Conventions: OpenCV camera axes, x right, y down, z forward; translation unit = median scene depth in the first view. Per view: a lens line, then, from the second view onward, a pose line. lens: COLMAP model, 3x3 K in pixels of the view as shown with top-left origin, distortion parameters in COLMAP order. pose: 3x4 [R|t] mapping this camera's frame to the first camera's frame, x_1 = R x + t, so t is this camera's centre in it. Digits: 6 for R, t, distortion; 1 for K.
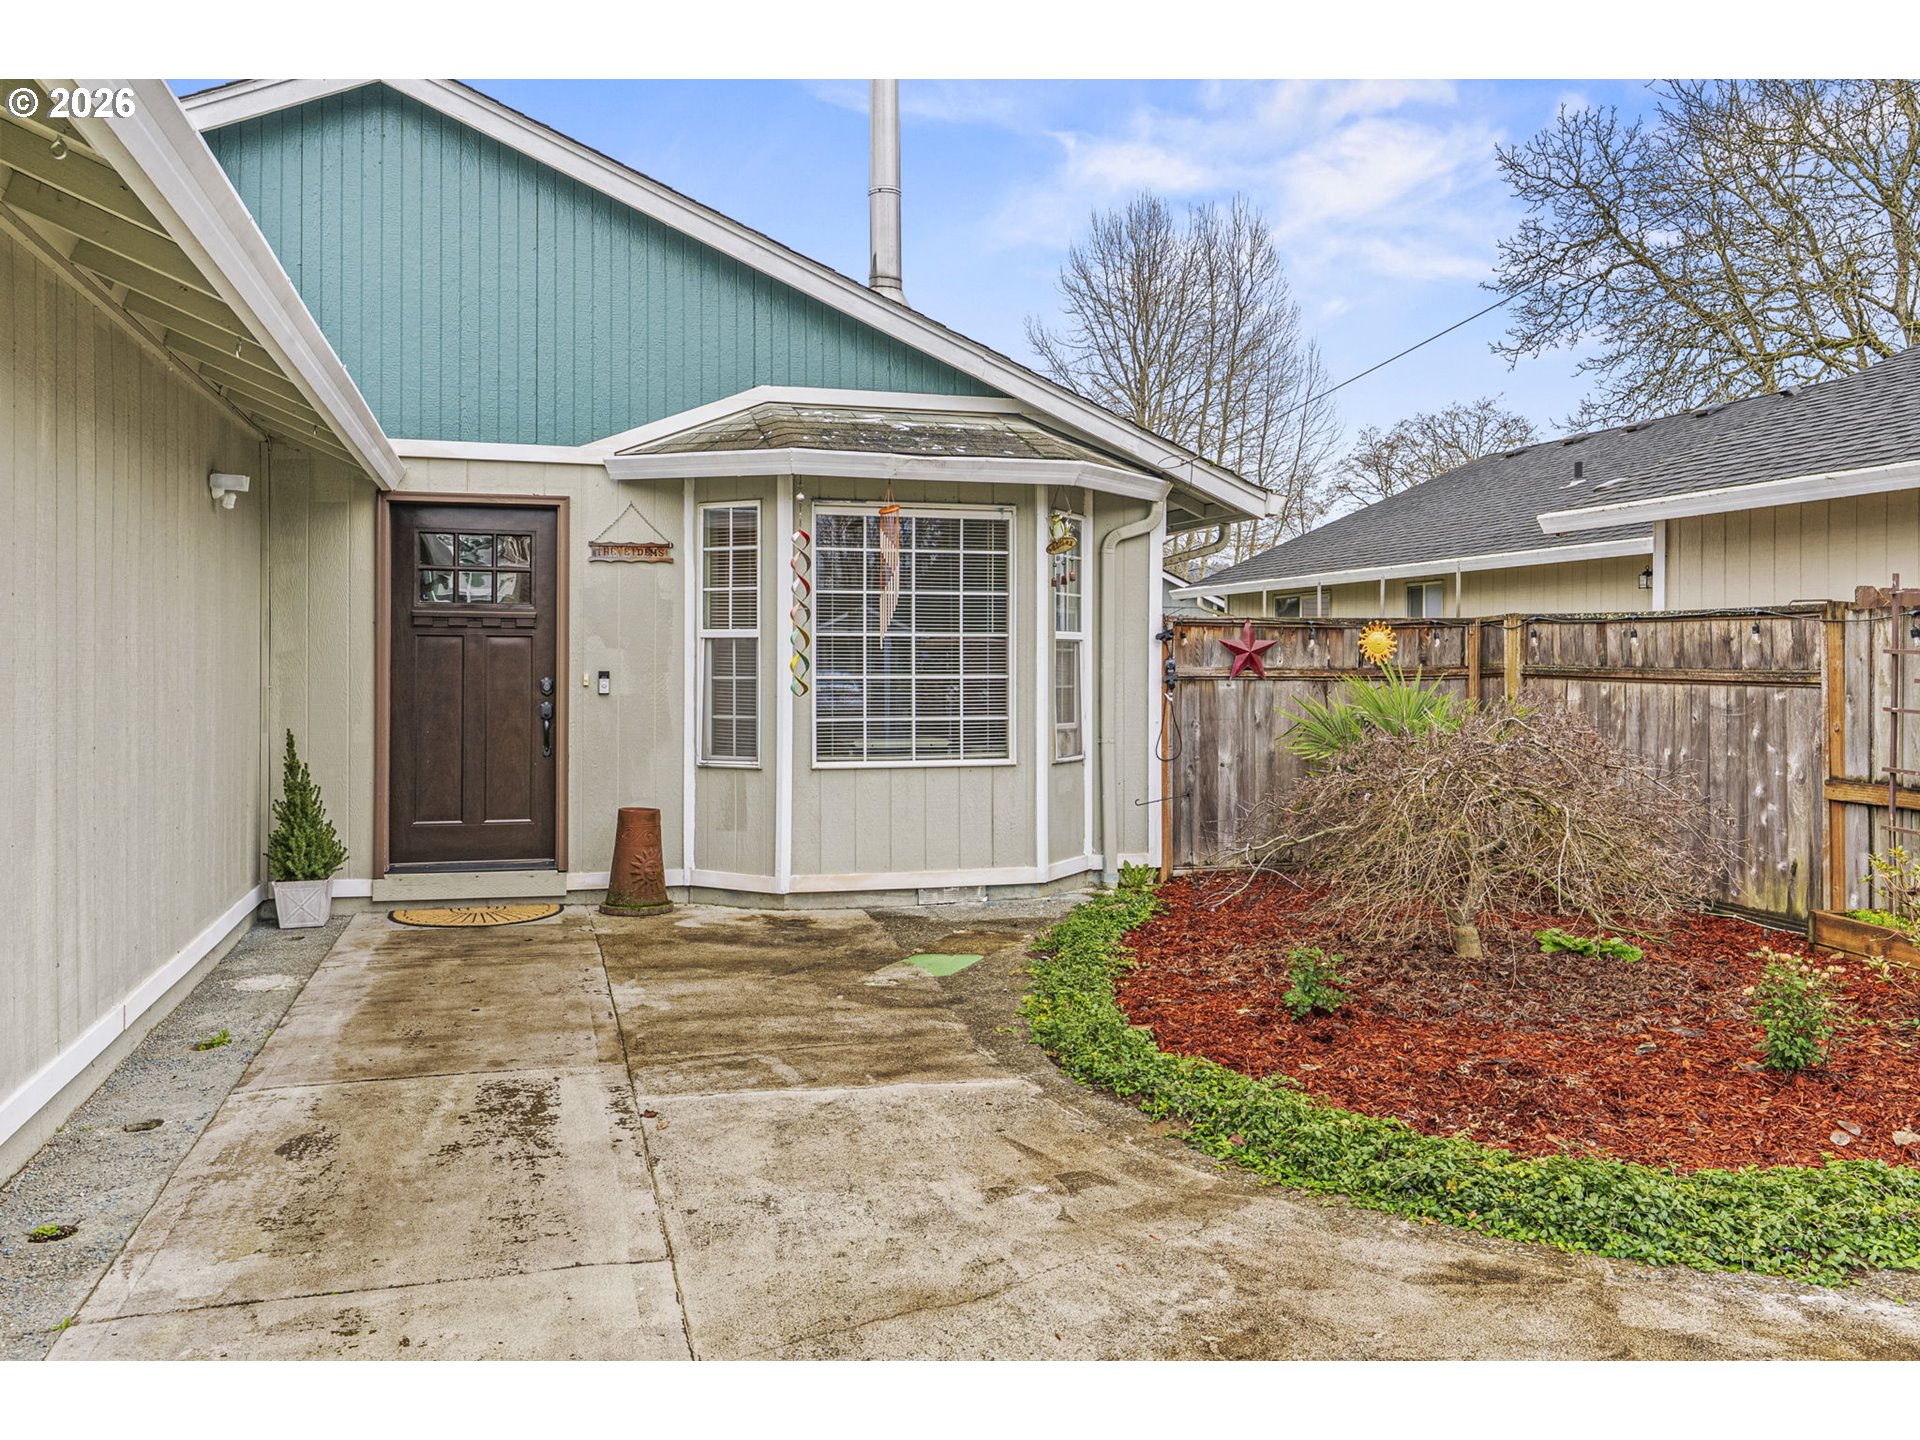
lens RADIAL K [[1458.6, 0, 970.6], [0, 1458.6, 664.2], [0, 0, 1]] dist [0.006908, 0.001311]
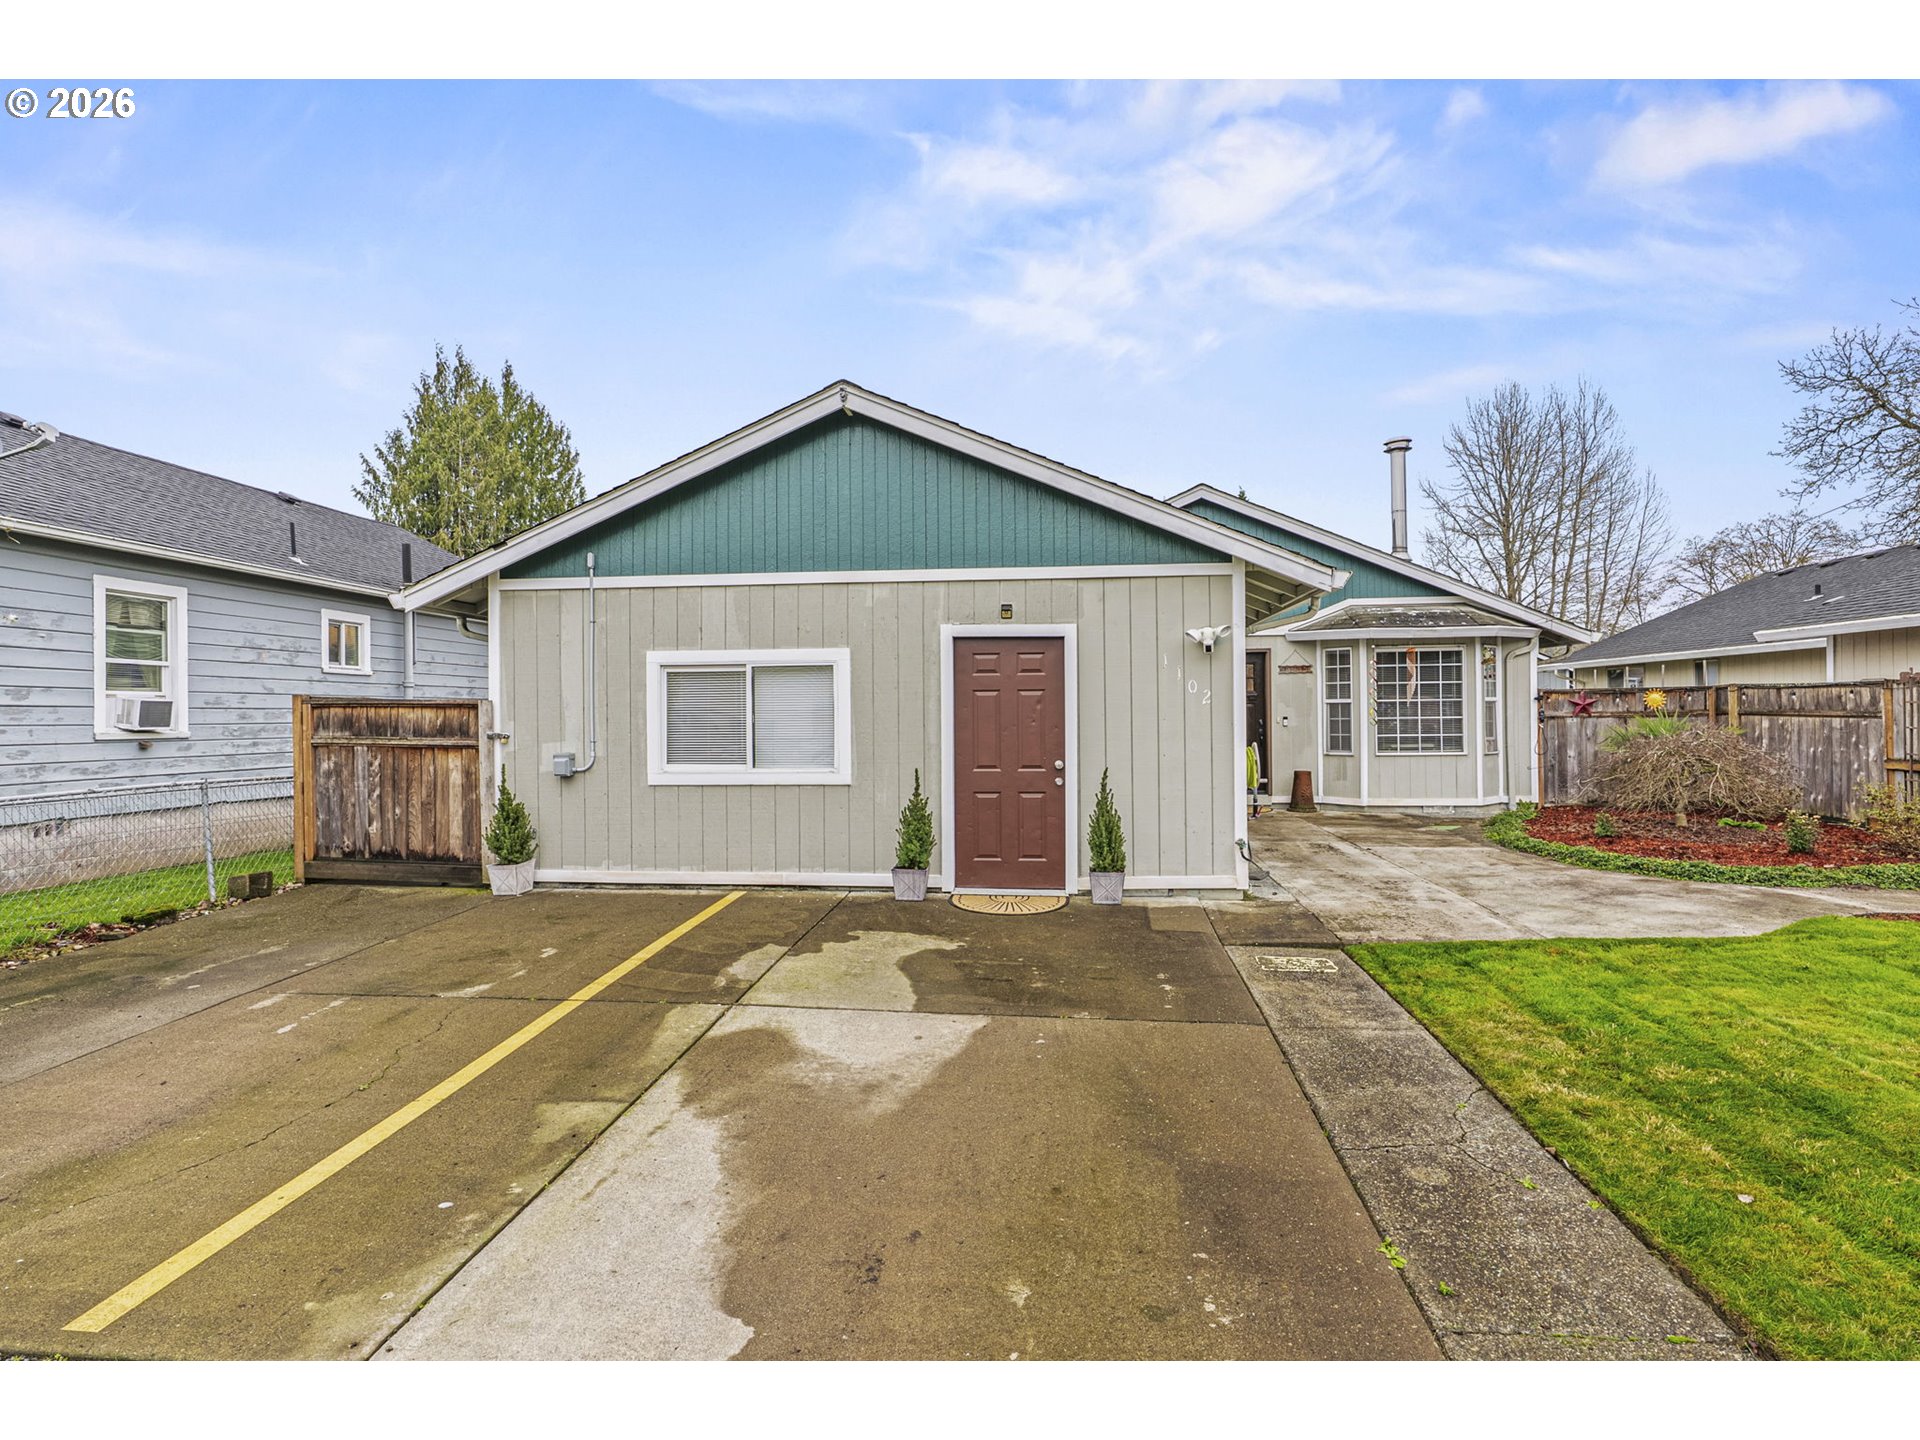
lens RADIAL K [[975.0, 0, 958.8], [0, 975.0, 712.9], [0, 0, 1]] dist [-0.007599, 0.003884]
pose [[0.922891, -0.012474, -0.384859, -0.112863], [0.013190, 0.999913, -0.000780, -0.007372], [0.384835, -0.004356, 0.922975, -0.712616]]
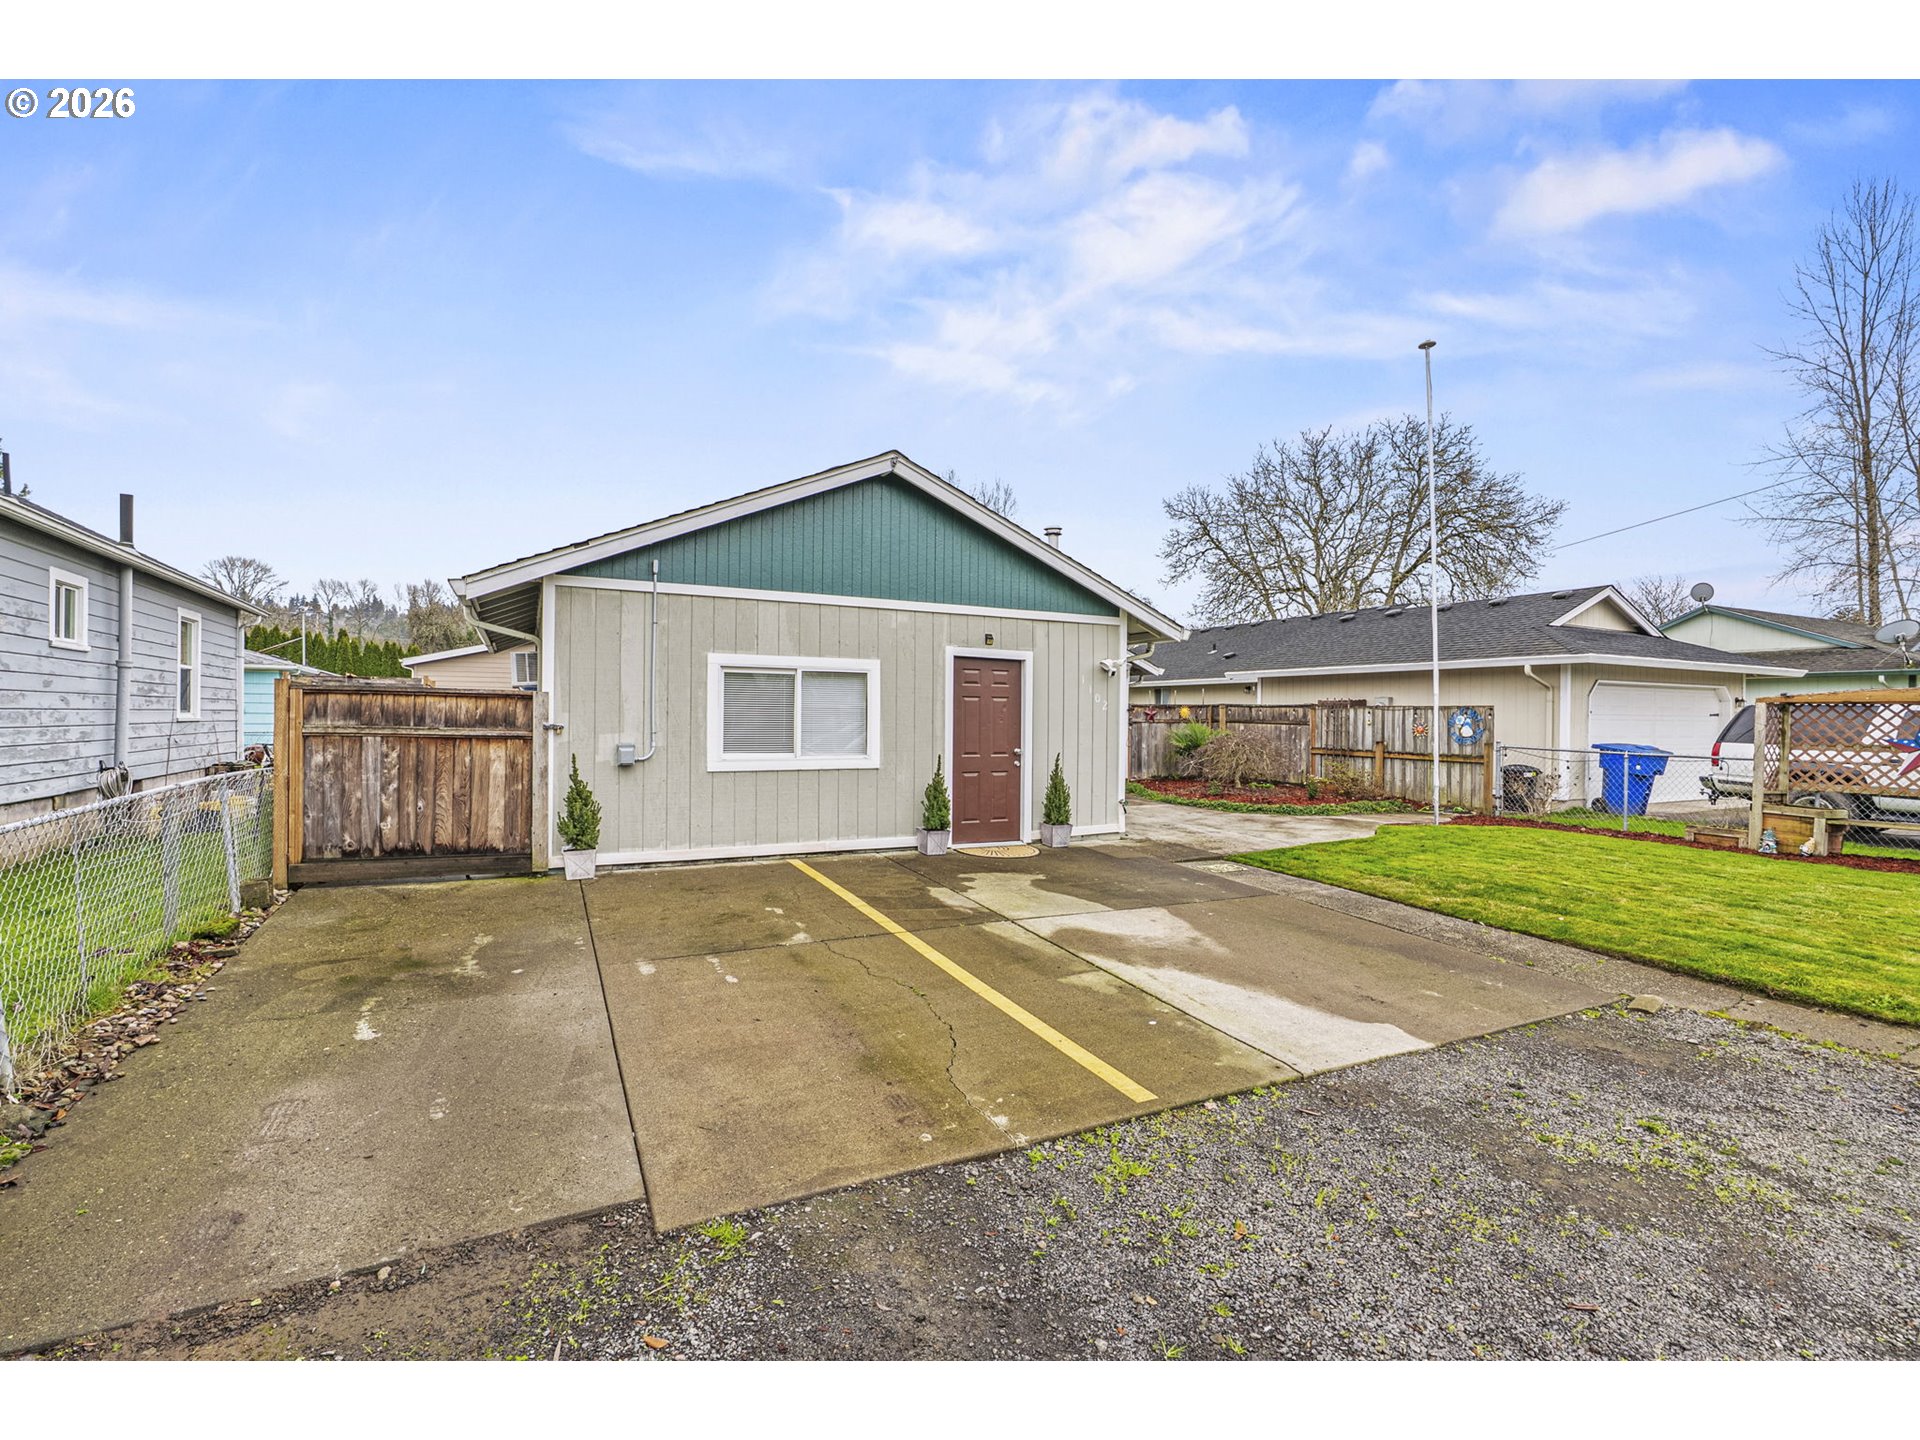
lens RADIAL K [[876.4, 0, 948.8], [0, 876.4, 716.0], [0, 0, 1]] dist [-0.006862, 0.001009]
pose [[0.983994, 0.005409, 0.178121, -0.649878], [-0.005864, 0.999981, 0.002031, -0.006620], [-0.178106, -0.003043, 0.984007, -0.938941]]
